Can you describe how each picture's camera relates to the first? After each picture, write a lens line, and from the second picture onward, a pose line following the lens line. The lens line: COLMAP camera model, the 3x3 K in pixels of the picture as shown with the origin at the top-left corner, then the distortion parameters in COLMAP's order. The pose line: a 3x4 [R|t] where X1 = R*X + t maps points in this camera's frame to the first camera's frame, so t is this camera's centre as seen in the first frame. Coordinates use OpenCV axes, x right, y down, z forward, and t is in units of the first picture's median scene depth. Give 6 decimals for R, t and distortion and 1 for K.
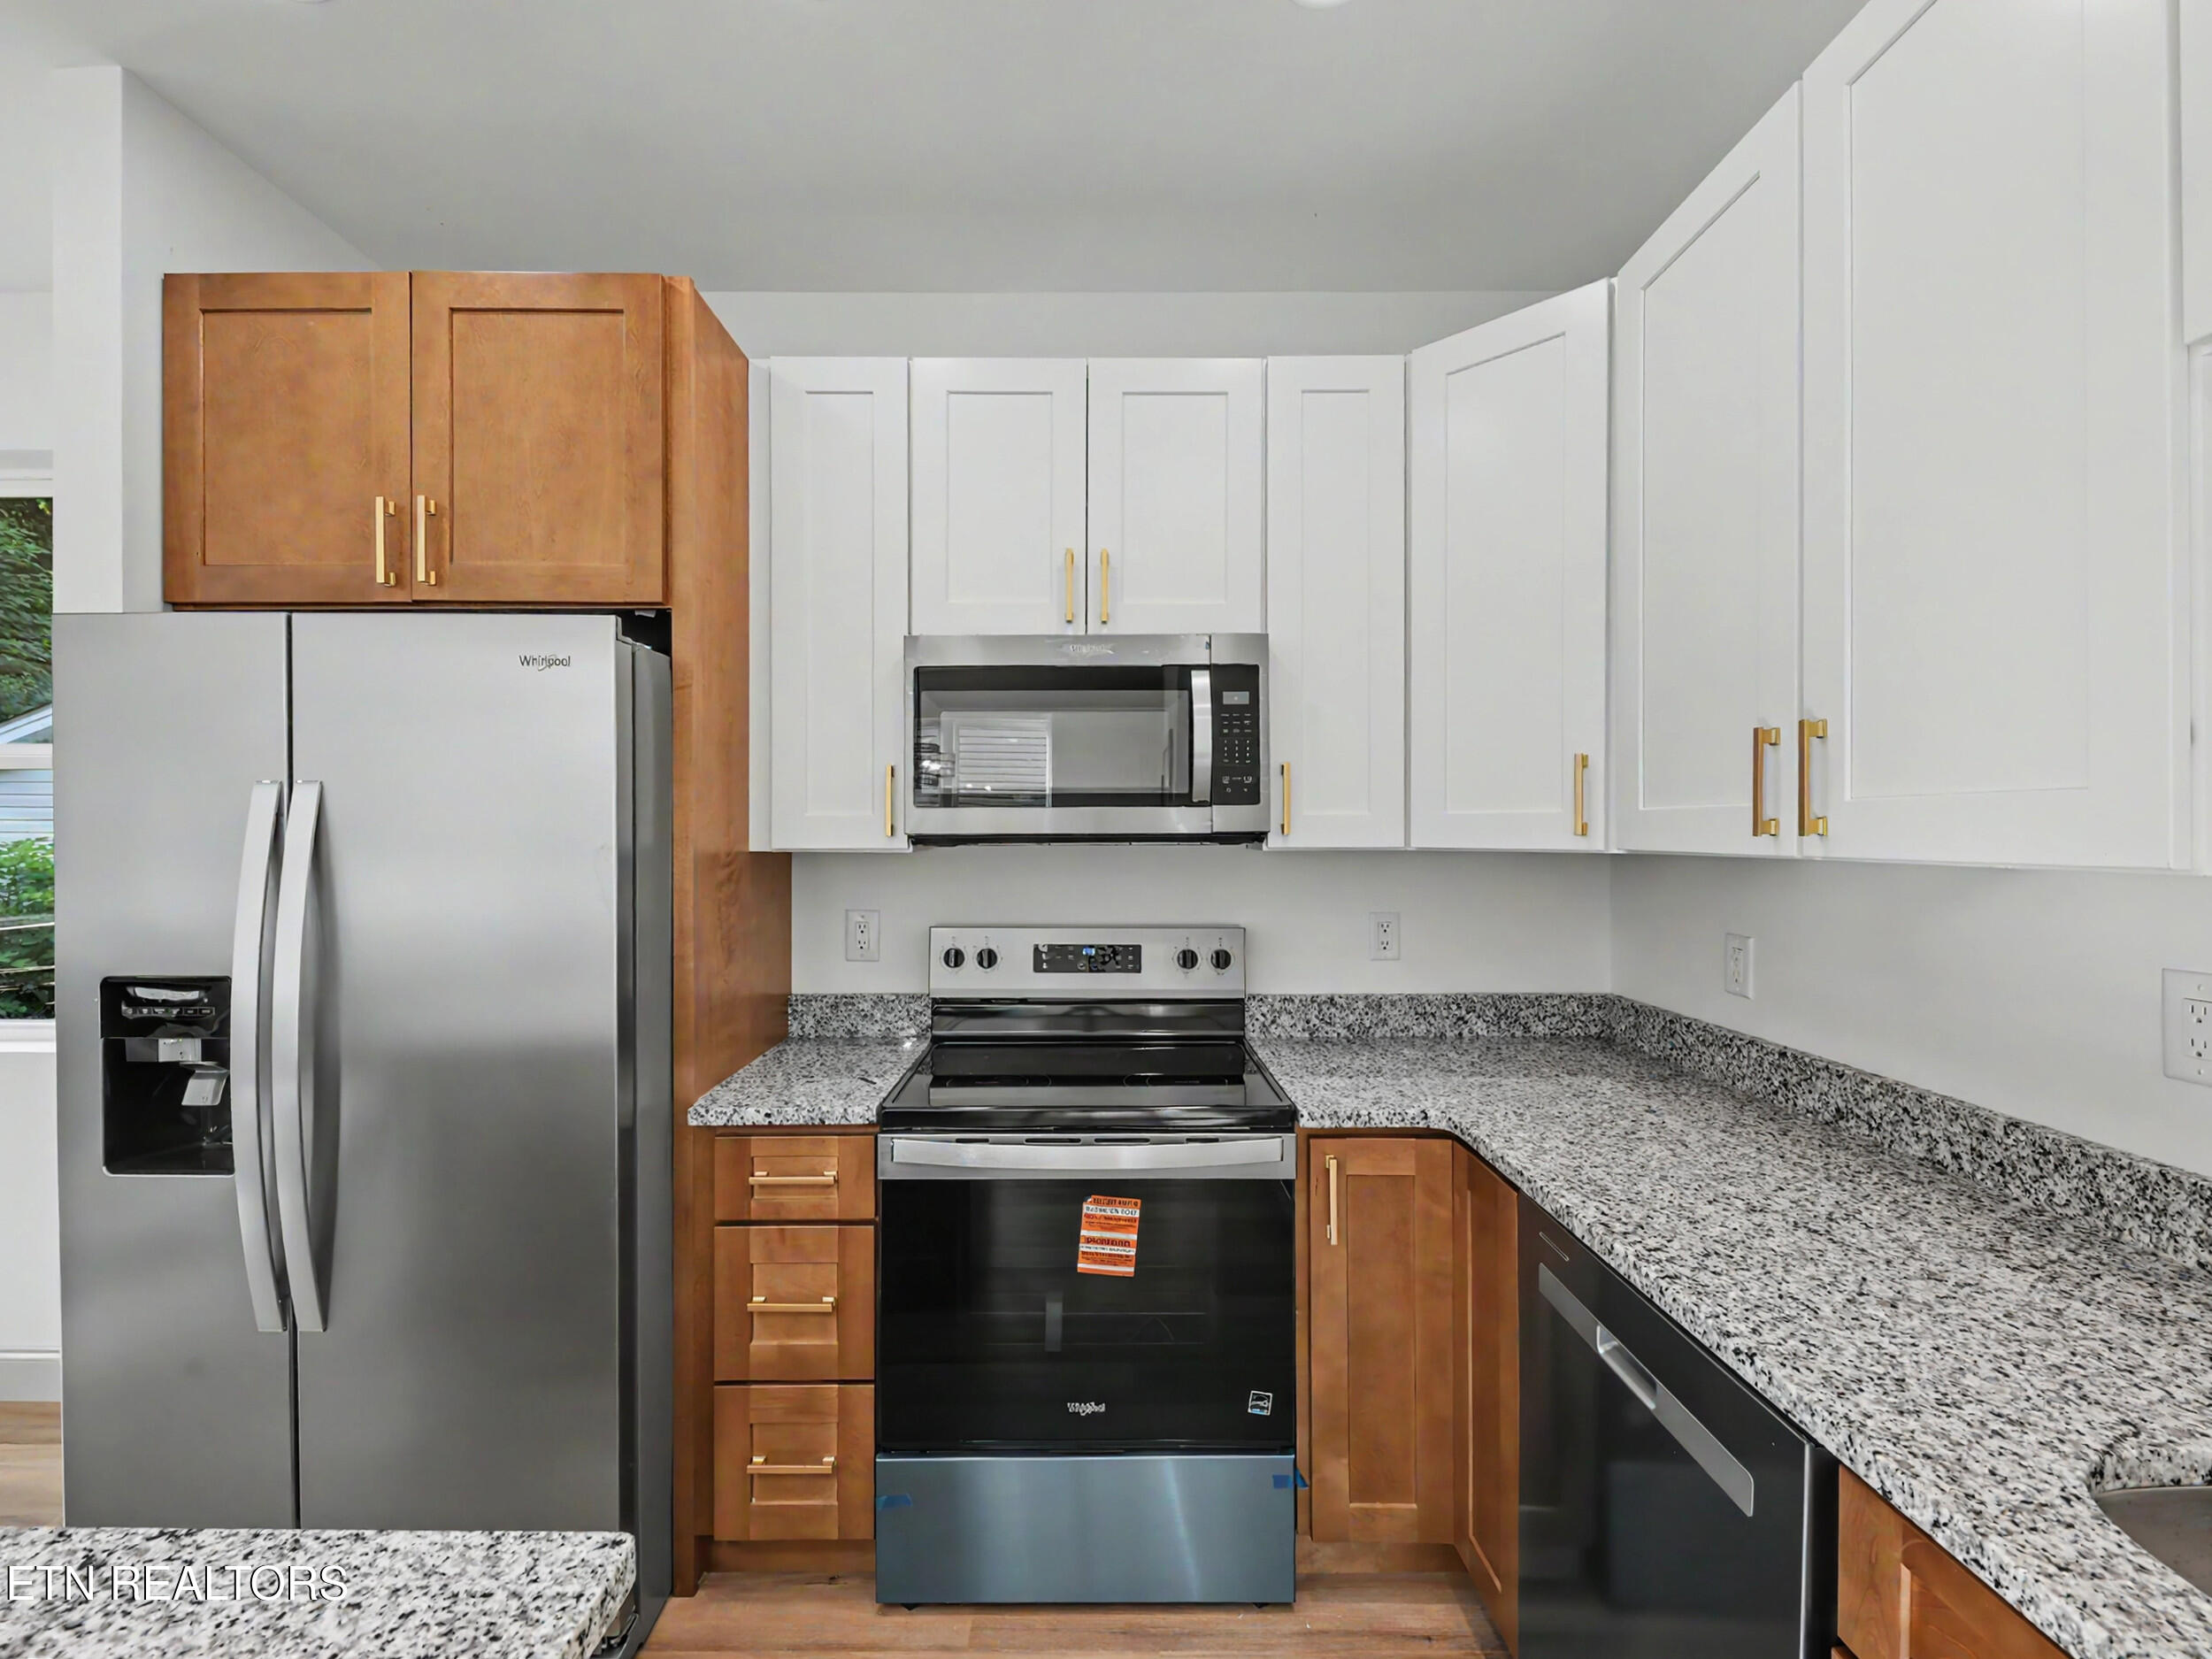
lens RADIAL K [[943.5, 0, 1101.7], [0, 943.5, 837.3], [0, 0, 1]] dist [0.007395, -0.000187]
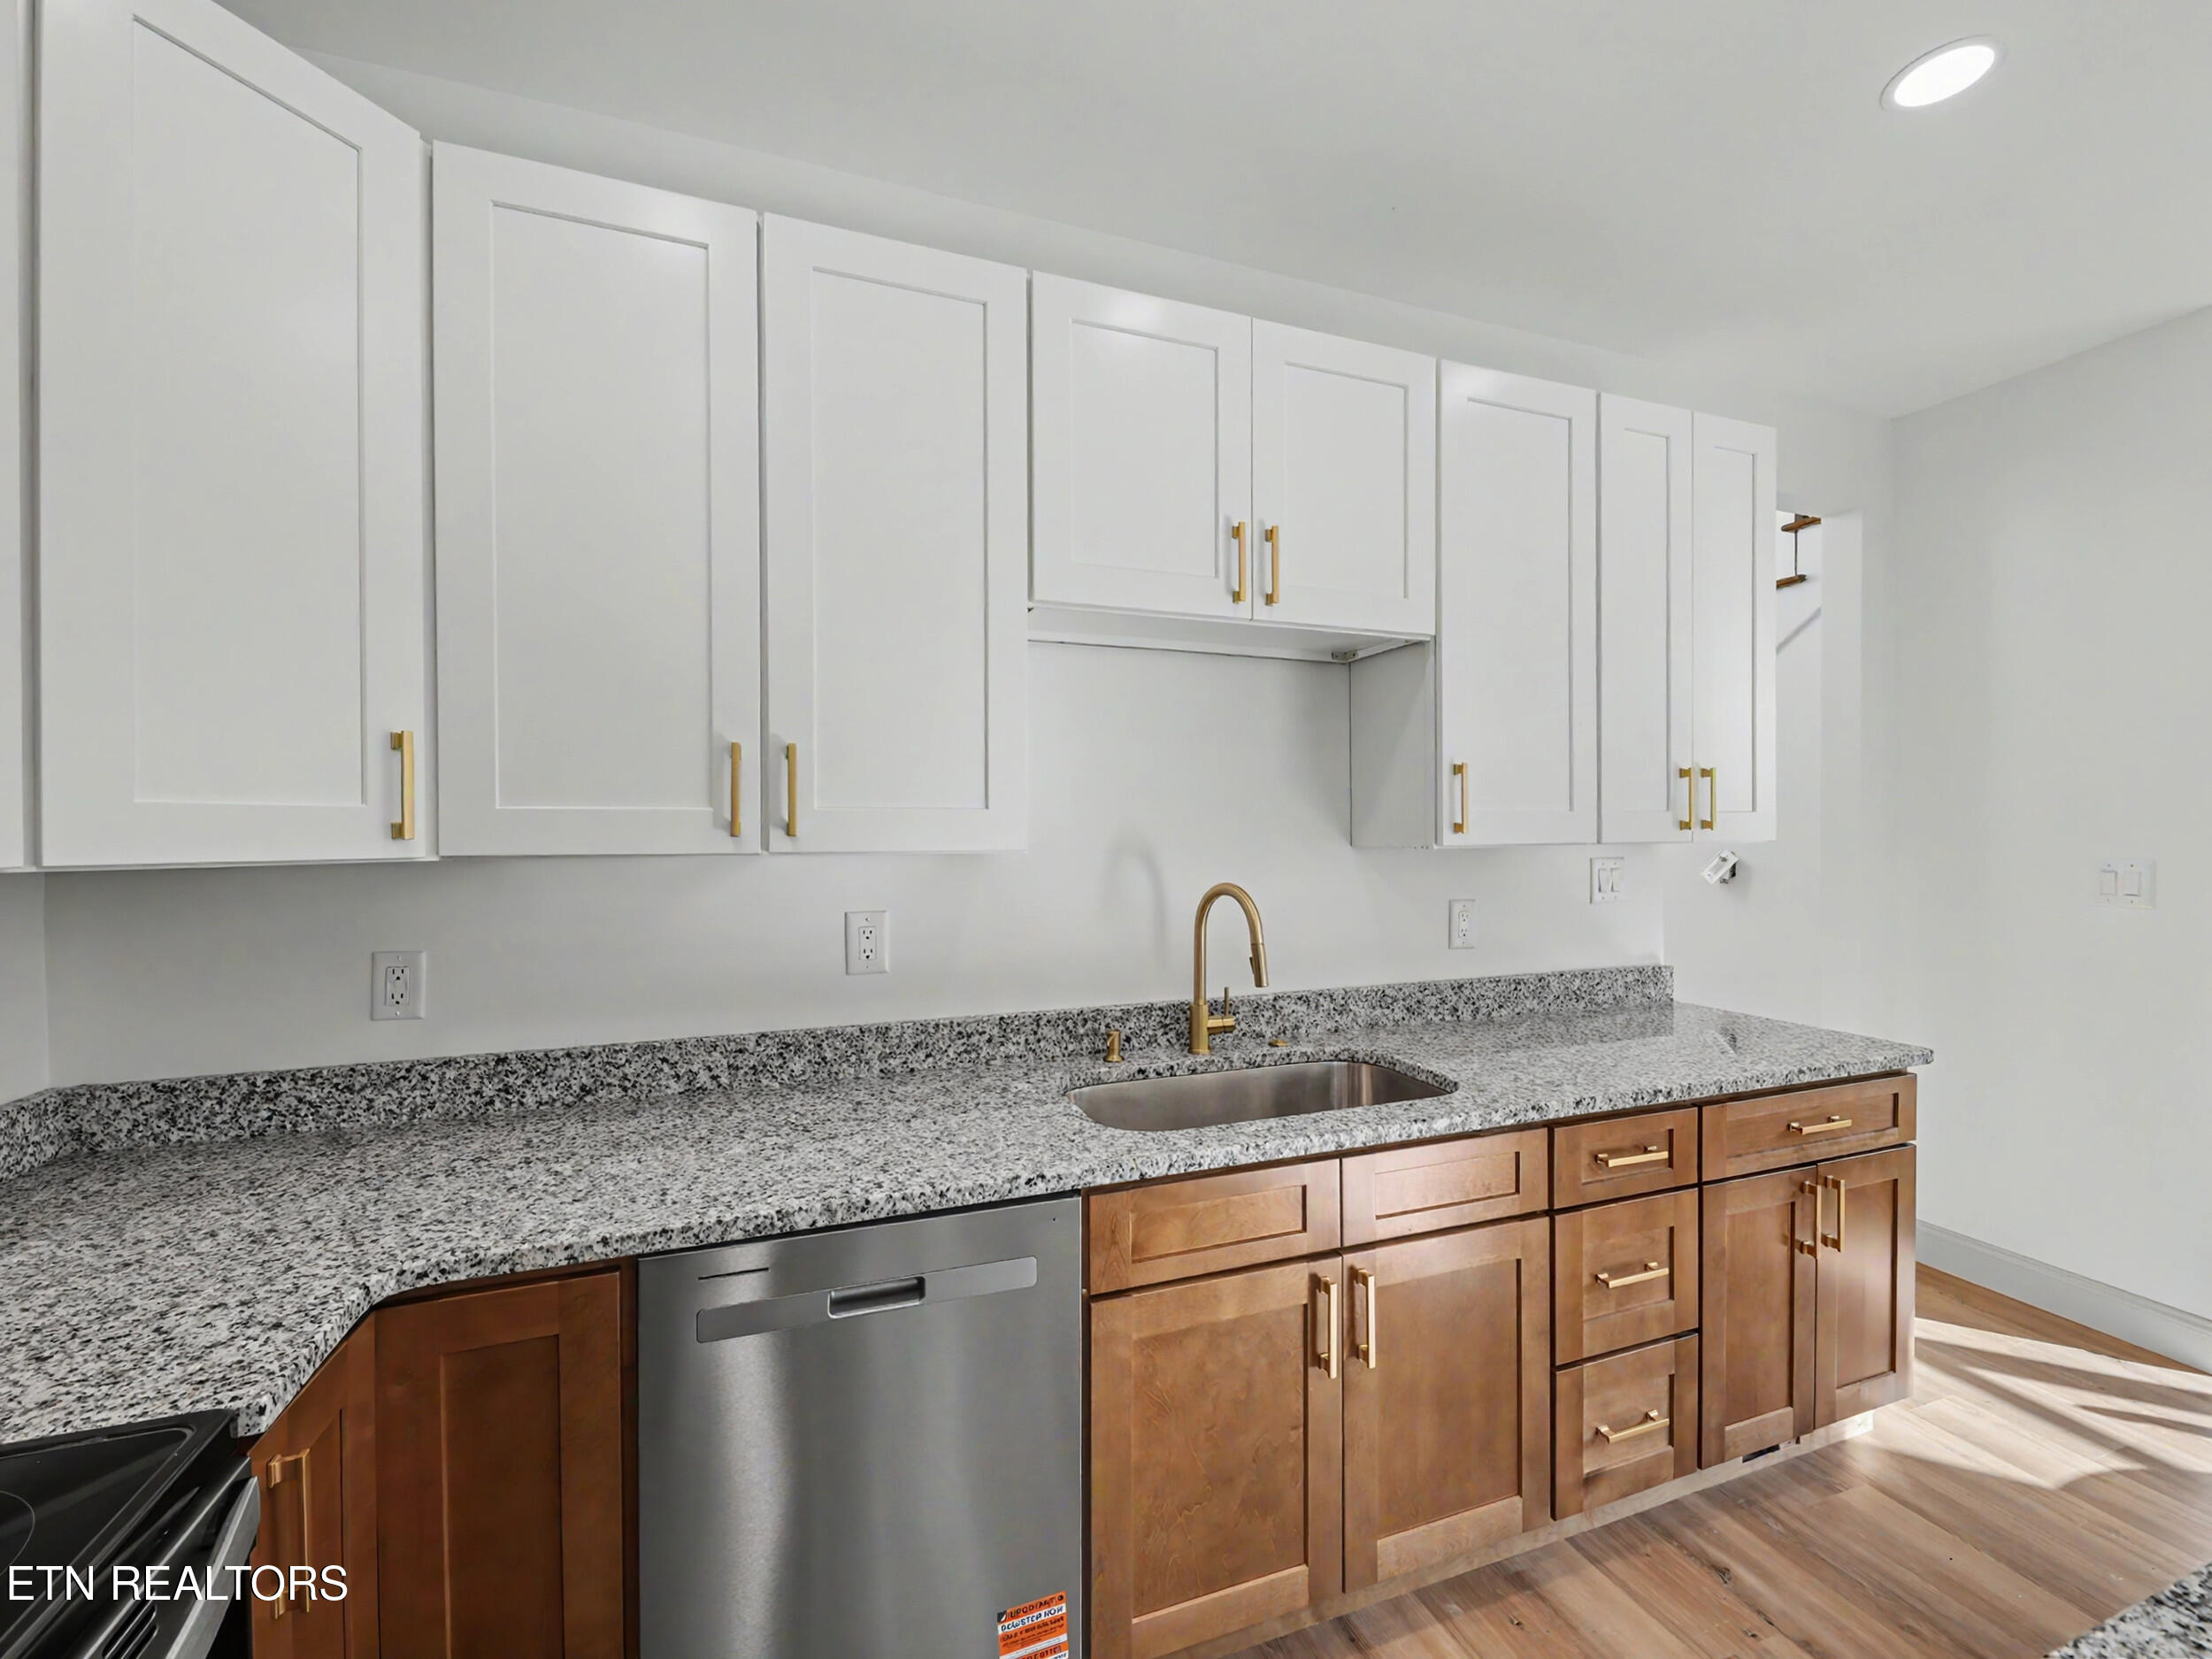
lens RADIAL K [[895.0, 0, 1092.1], [0, 895.0, 832.6], [0, 0, 1]] dist [0.007740, -0.000320]
pose [[-0.329259, 0.001187, 0.944239, -0.370511], [0.008709, 0.999960, 0.001780, -0.004424], [-0.944199, 0.008809, -0.329257, 0.727882]]
